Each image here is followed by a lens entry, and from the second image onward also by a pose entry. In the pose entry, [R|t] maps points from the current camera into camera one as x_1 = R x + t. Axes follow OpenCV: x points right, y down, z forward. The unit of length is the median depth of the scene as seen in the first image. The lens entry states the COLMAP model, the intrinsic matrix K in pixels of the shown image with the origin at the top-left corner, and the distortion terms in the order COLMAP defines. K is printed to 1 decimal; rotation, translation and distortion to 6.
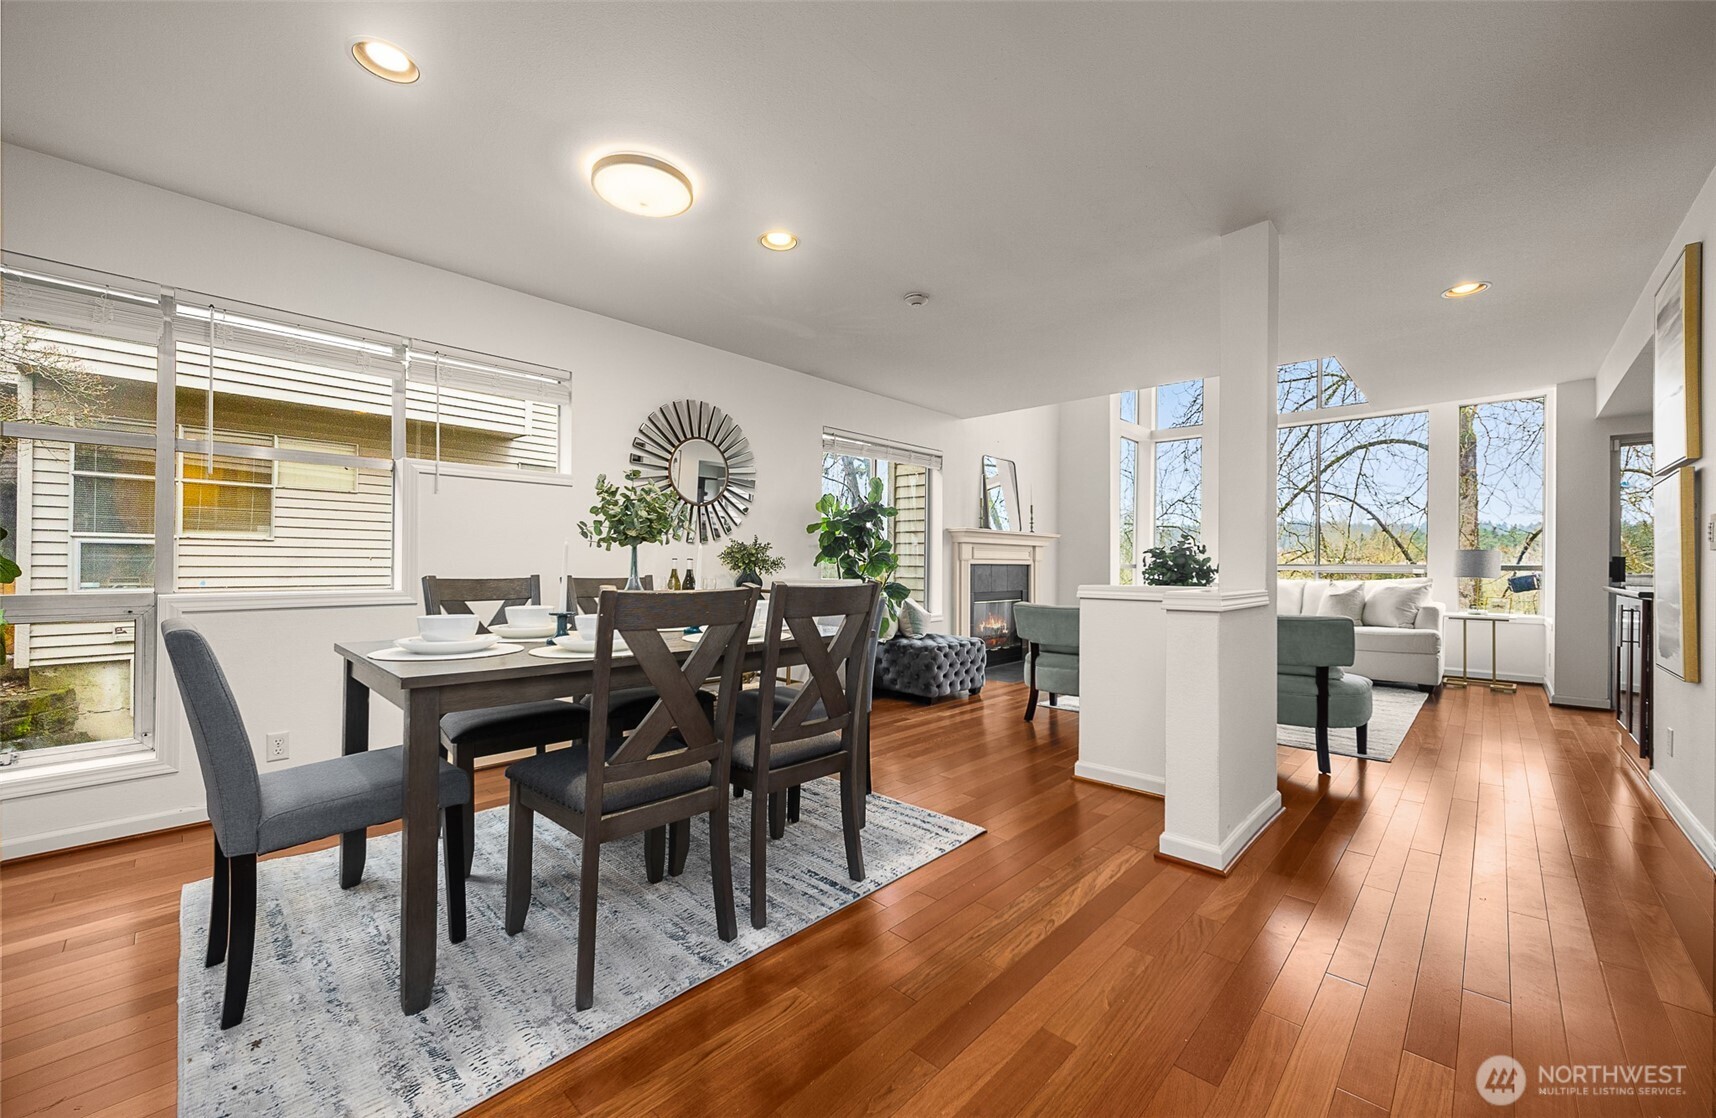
lens RADIAL K [[664.9, 0, 857.2], [0, 664.9, 564.6], [0, 0, 1]] dist [0.002770, 0.000155]
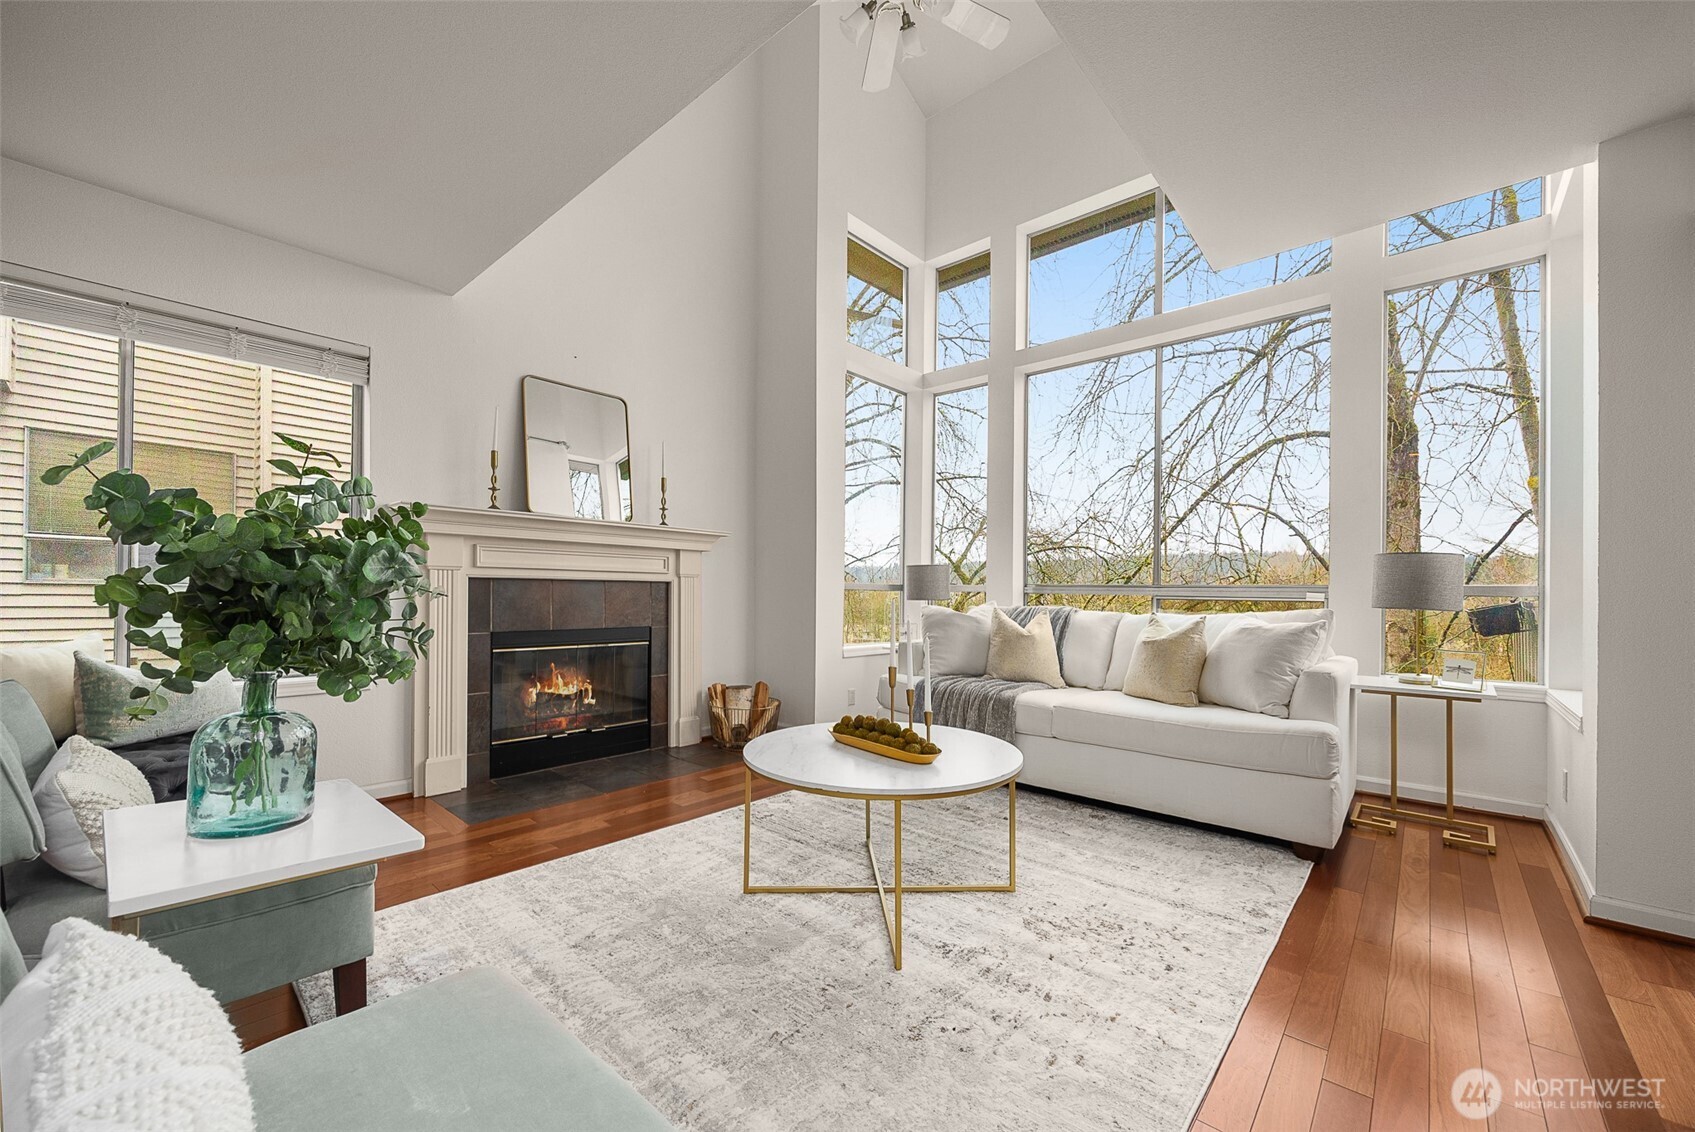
lens RADIAL K [[657.3, 0, 849.5], [0, 657.3, 582.0], [0, 0, 1]] dist [0.002887, 0.000029]
pose [[0.999375, 0.007290, 0.034584, 0.441652], [-0.006831, 0.999887, -0.013382, 0.007426], [-0.034678, 0.013138, 0.999312, 0.471648]]
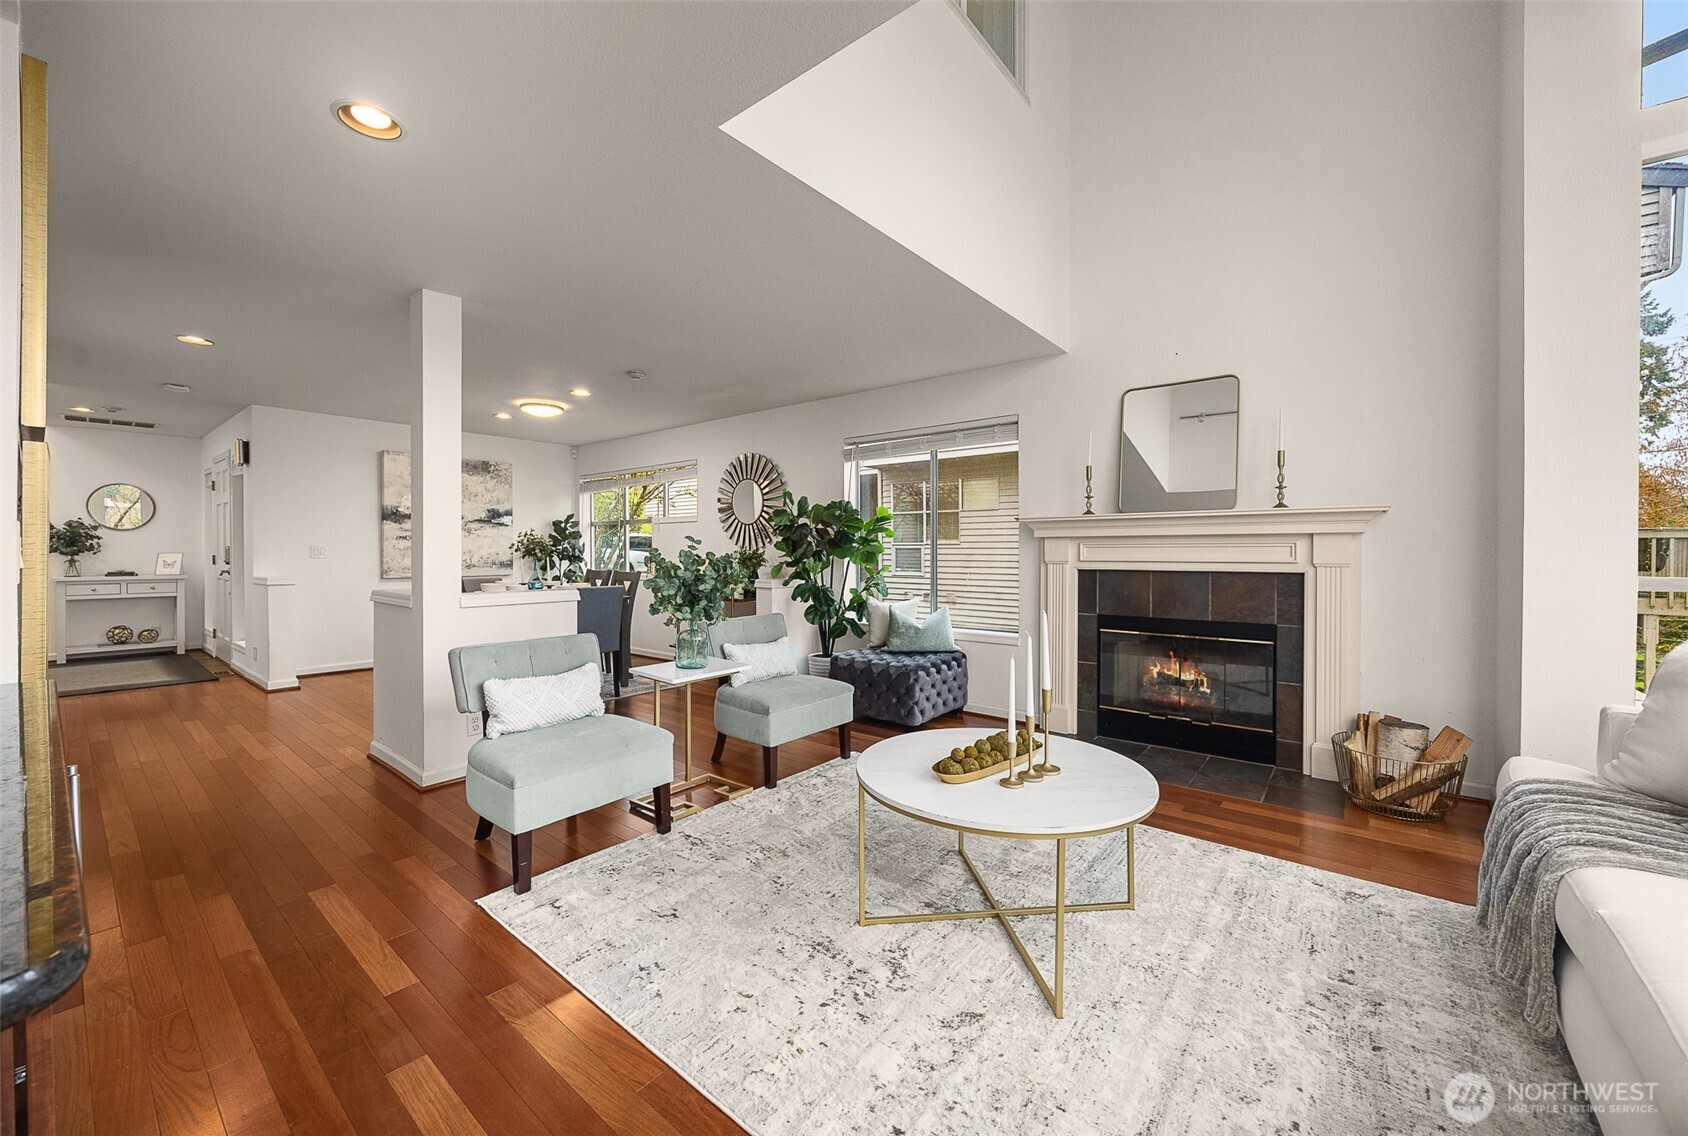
lens RADIAL K [[654.6, 0, 845.4], [0, 654.6, 557.4], [0, 0, 1]] dist [0.002887, 0.000029]
pose [[0.082682, 0.004867, -0.996564, 0.783147], [0.002307, 0.999984, 0.005075, -0.016291], [0.996573, -0.002719, 0.082670, 0.707723]]
